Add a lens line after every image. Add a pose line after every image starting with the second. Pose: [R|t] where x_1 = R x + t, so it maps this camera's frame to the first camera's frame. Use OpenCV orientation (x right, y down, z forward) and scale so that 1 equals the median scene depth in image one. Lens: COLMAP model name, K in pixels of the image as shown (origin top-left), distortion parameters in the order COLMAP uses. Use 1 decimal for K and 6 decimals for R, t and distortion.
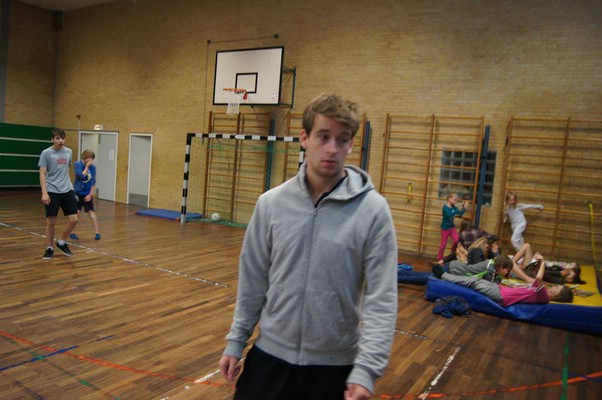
lens RADIAL K [[469.7, 0, 301.7], [0, 469.7, 199.2], [0, 0, 1]] dist [-0.090645, 0.024229]
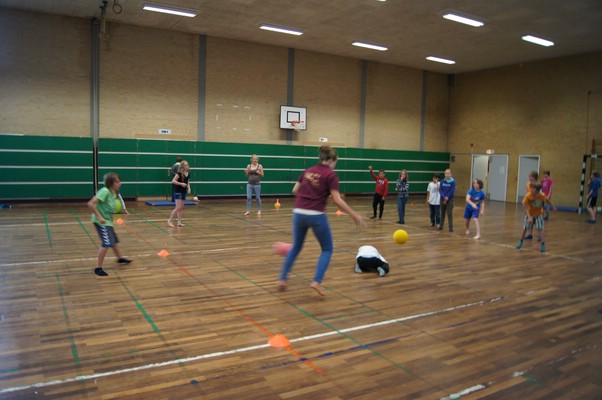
lens RADIAL K [[469.7, 0, 294.9], [0, 469.7, 197.7], [0, 0, 1]] dist [-0.090645, 0.024229]
pose [[0.873544, -0.002235, -0.486741, -0.294285], [-0.014160, 0.999450, -0.030002, 0.050040], [0.486540, 0.033100, 0.873031, -0.655597]]
